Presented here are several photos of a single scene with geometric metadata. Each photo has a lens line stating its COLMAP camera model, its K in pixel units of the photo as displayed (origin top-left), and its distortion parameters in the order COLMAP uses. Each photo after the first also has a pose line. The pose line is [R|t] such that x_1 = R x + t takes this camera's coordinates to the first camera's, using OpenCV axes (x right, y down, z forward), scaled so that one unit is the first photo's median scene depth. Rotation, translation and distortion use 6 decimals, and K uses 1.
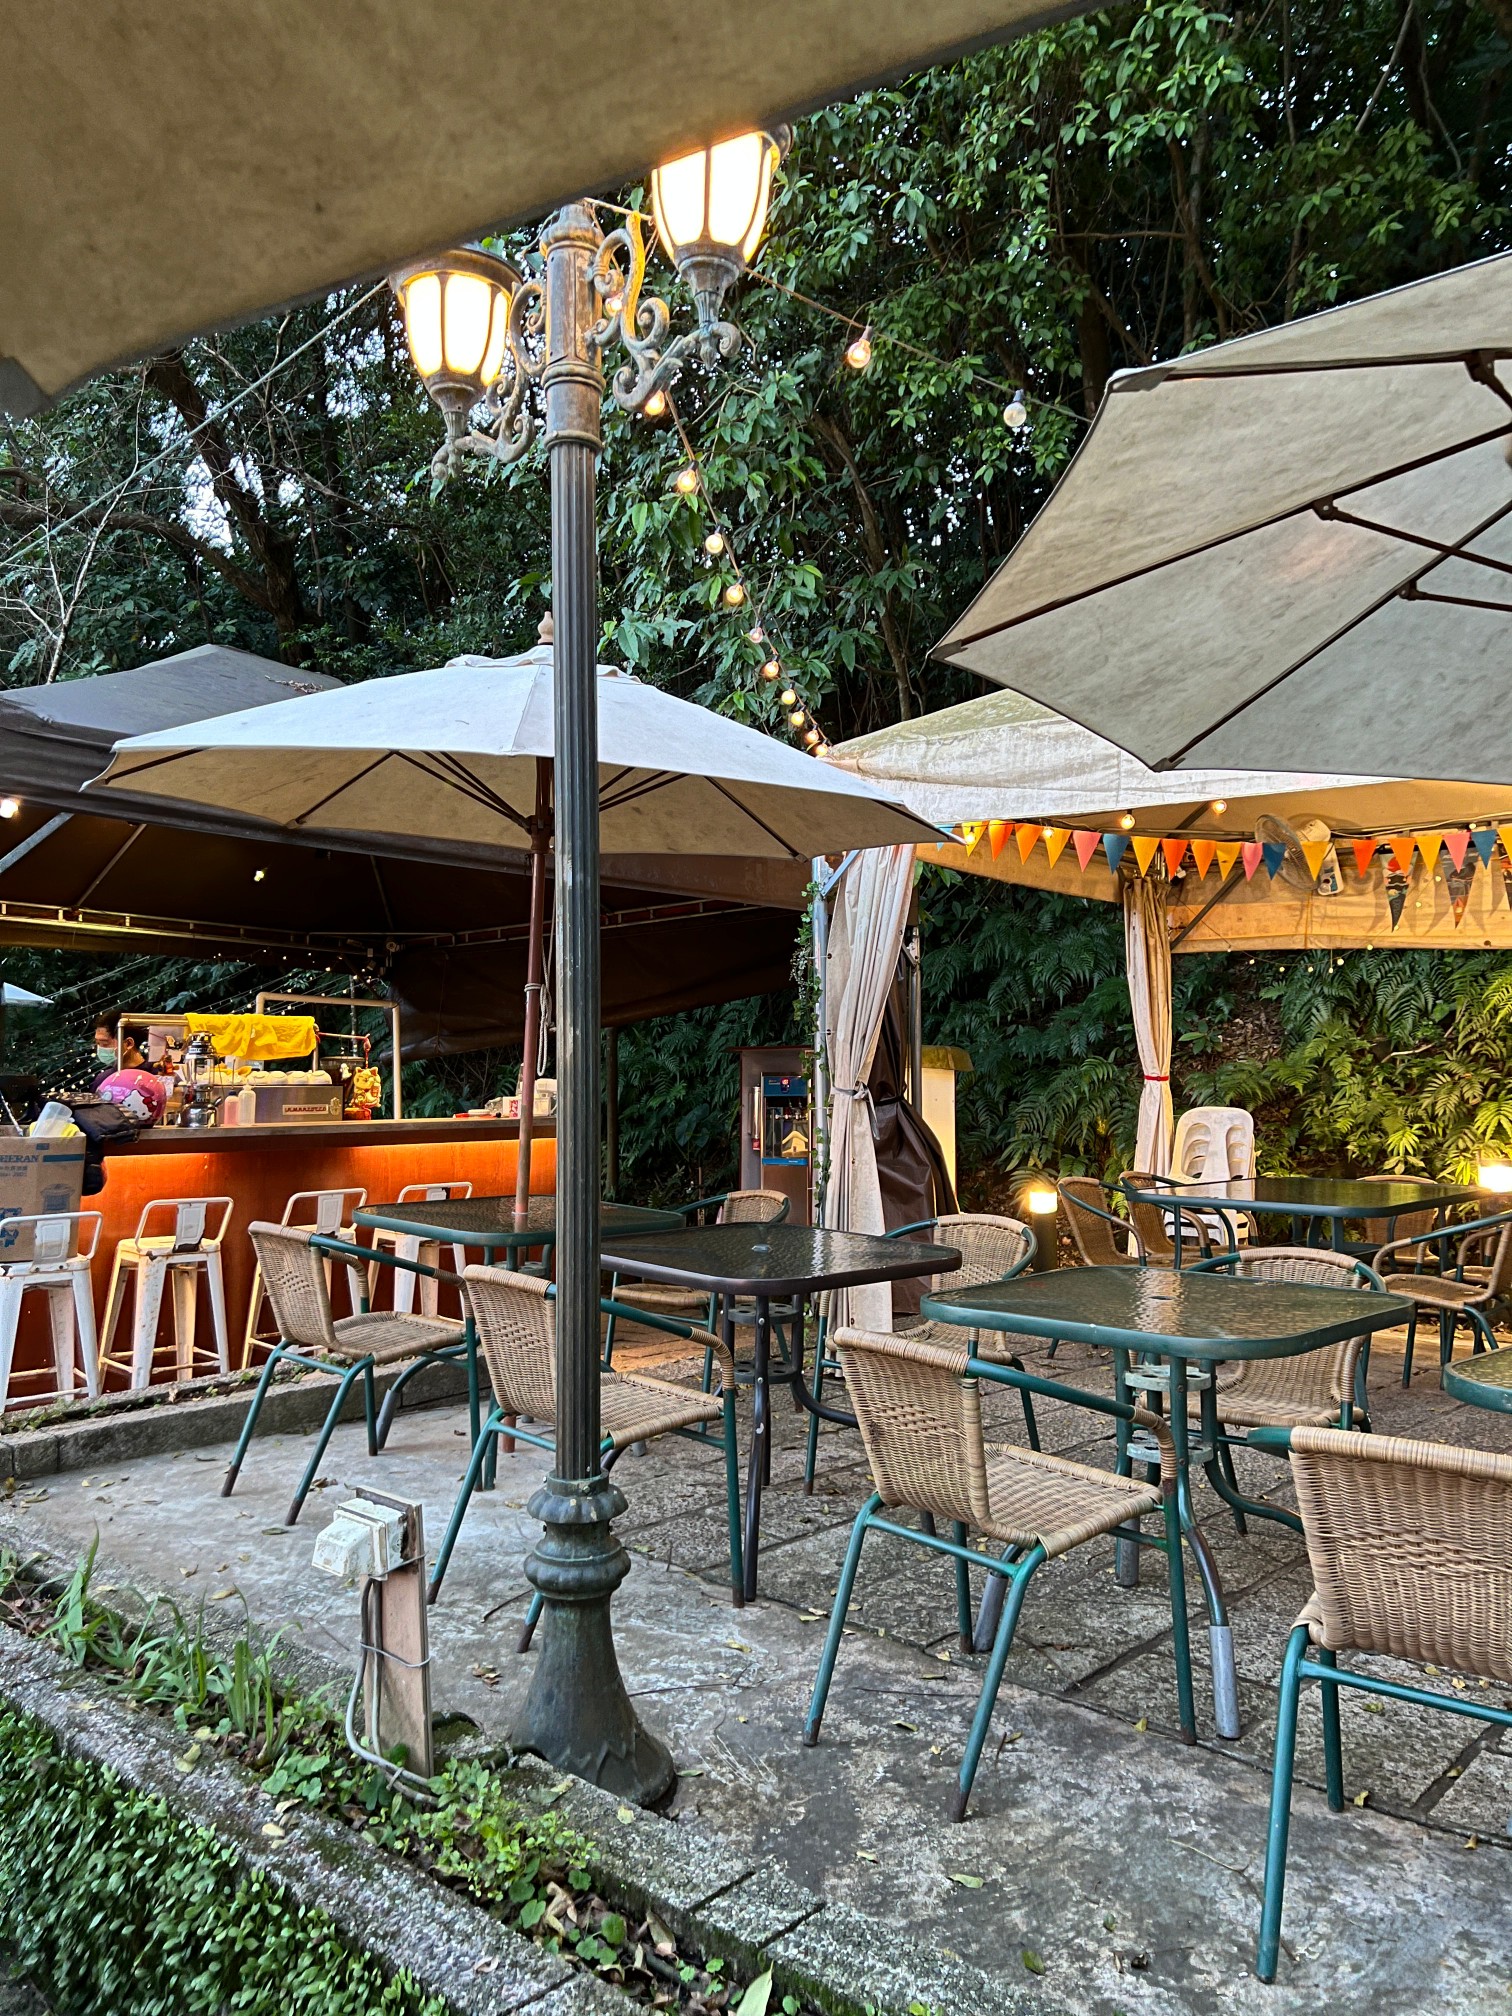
lens RADIAL K [[1513.9, 0, 770.6], [0, 1513.9, 1001.3], [0, 0, 1]] dist [0.047740, -0.055010]
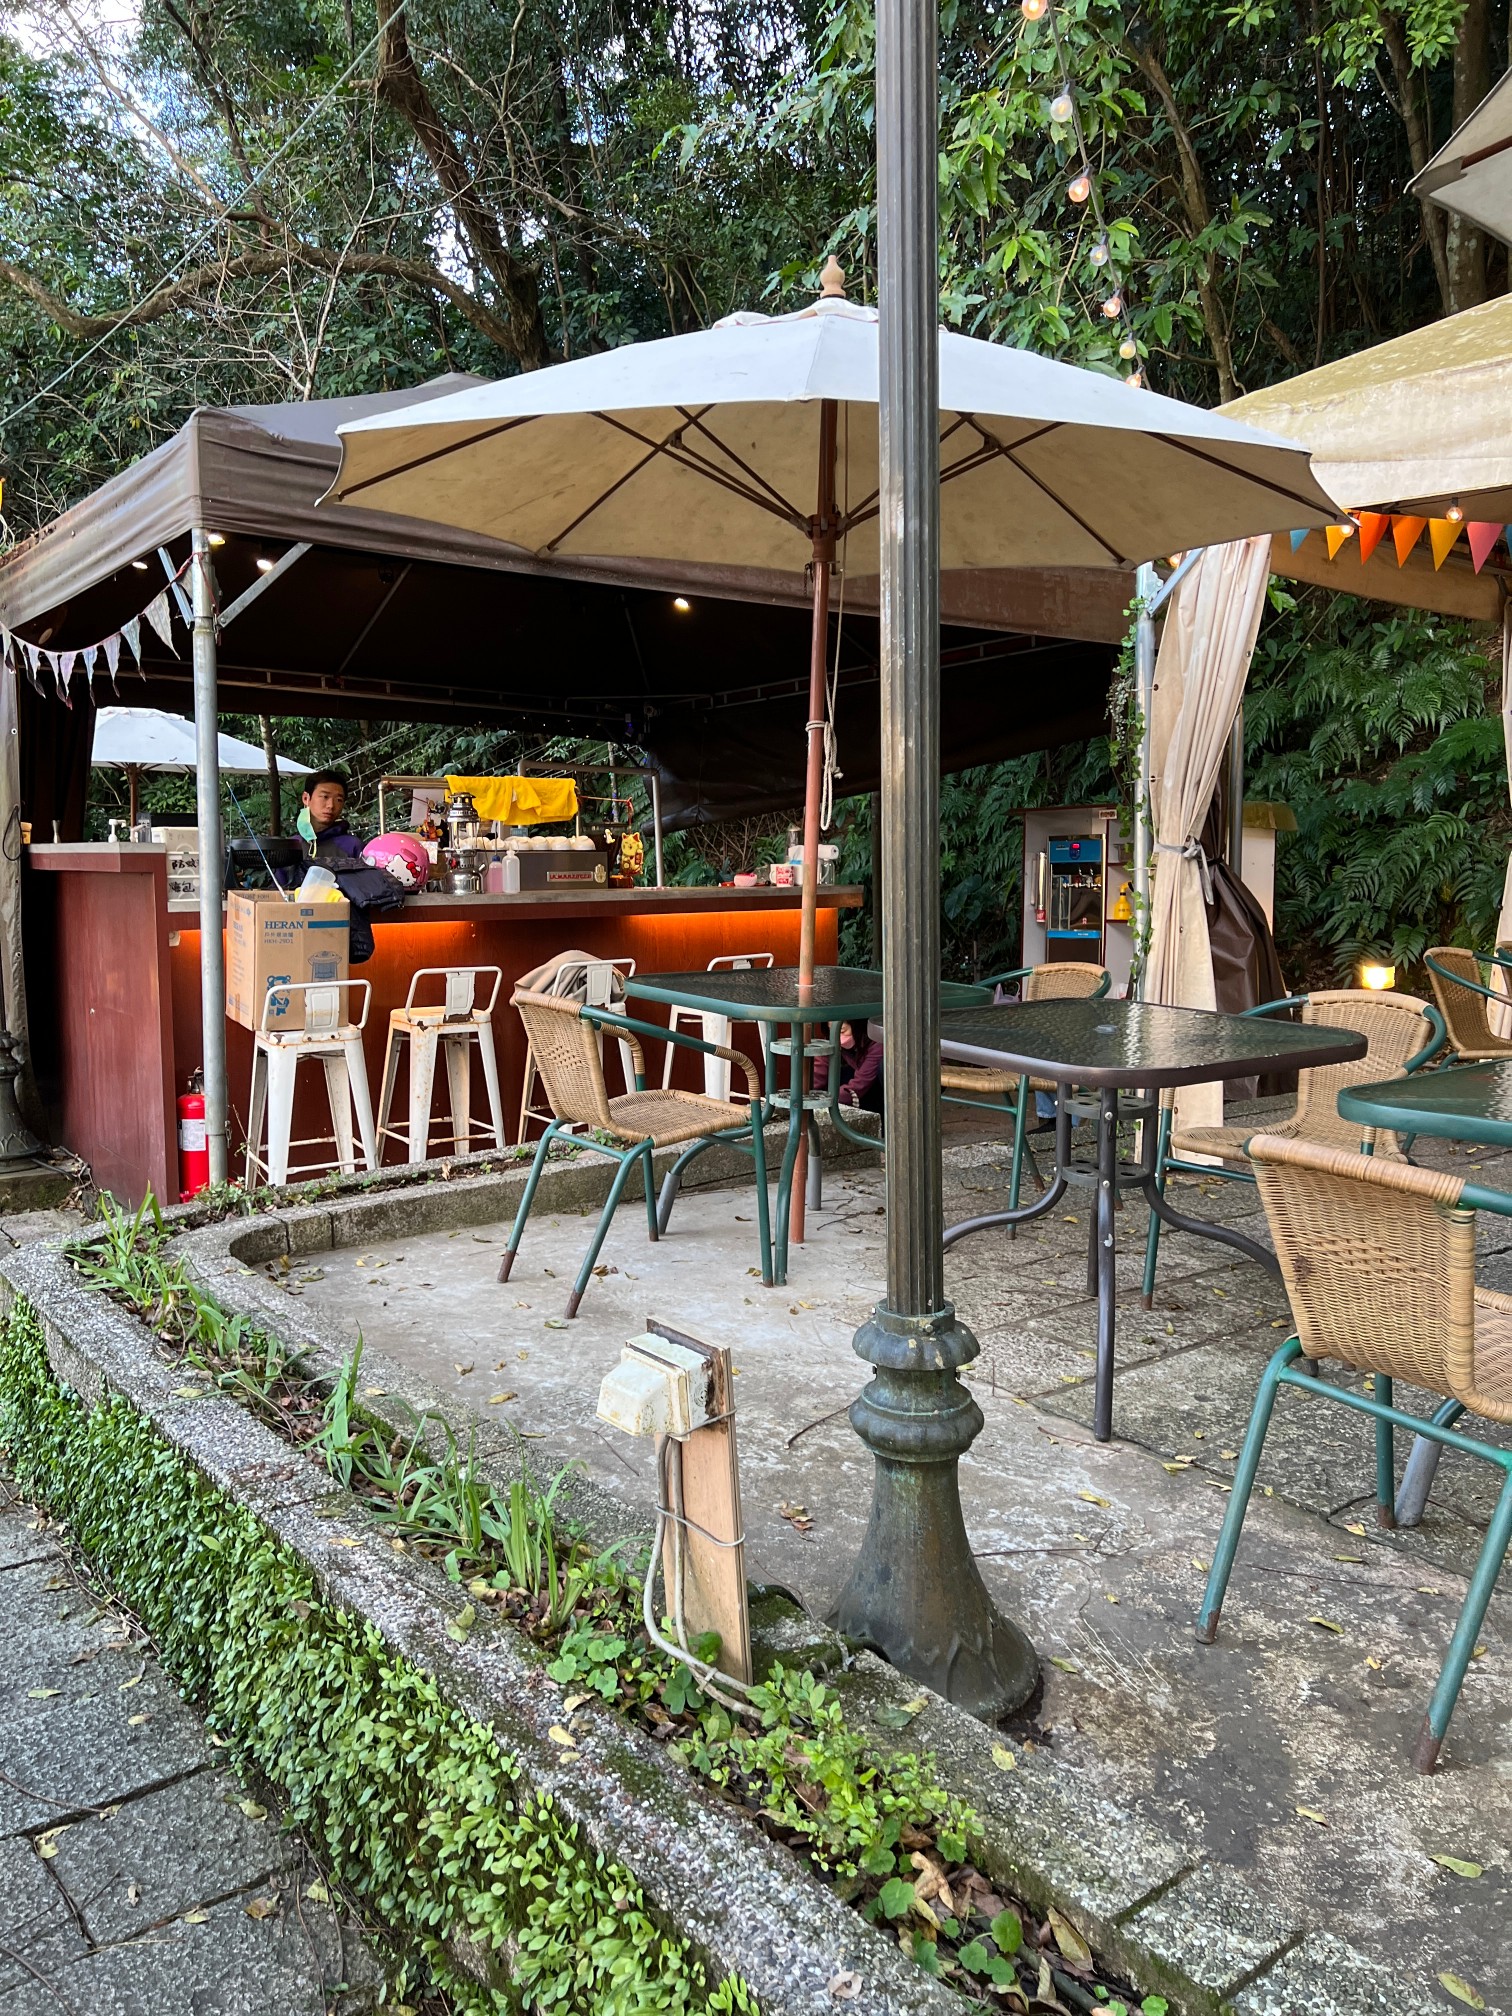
lens RADIAL K [[1513.9, 0, 744.2], [0, 1513.9, 1000.1], [0, 0, 1]] dist [0.047740, -0.055010]
pose [[0.983360, 0.007527, -0.181511, -0.062937], [0.018906, 0.989476, 0.143455, 0.033157], [0.180681, -0.144500, 0.972869, 0.208866]]
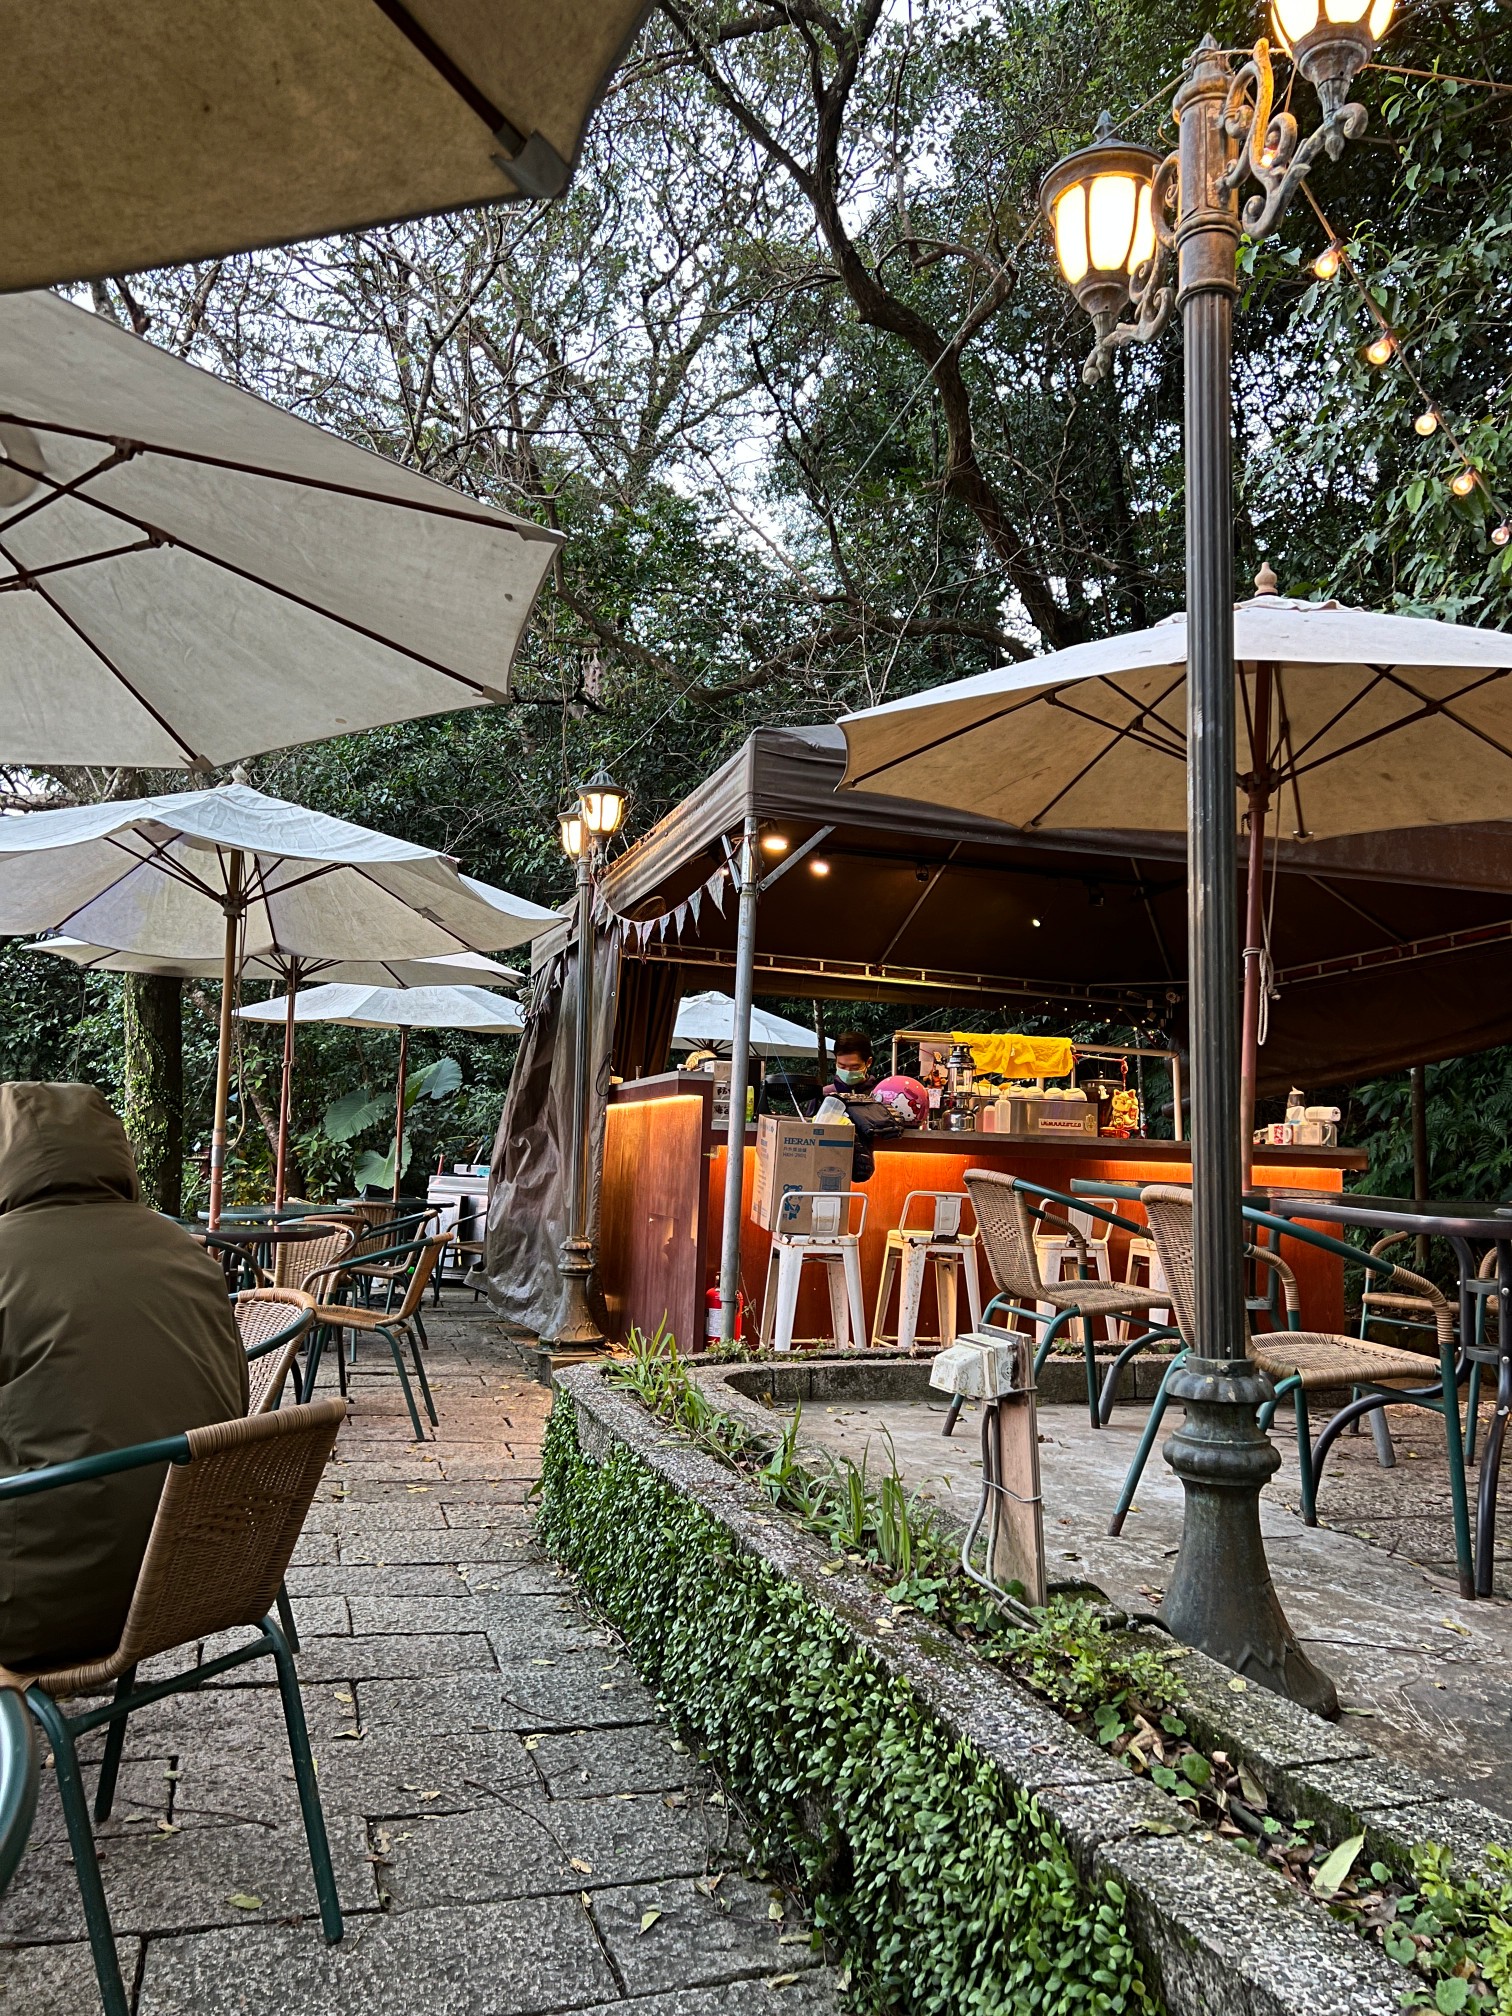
lens RADIAL K [[1513.9, 0, 741.8], [0, 1513.9, 1011.0], [0, 0, 1]] dist [0.047740, -0.055010]
pose [[0.853713, -0.029023, -0.519934, 0.100291], [-0.004152, 0.998035, -0.062528, 0.137906], [0.520727, 0.055540, 0.851915, 0.033875]]
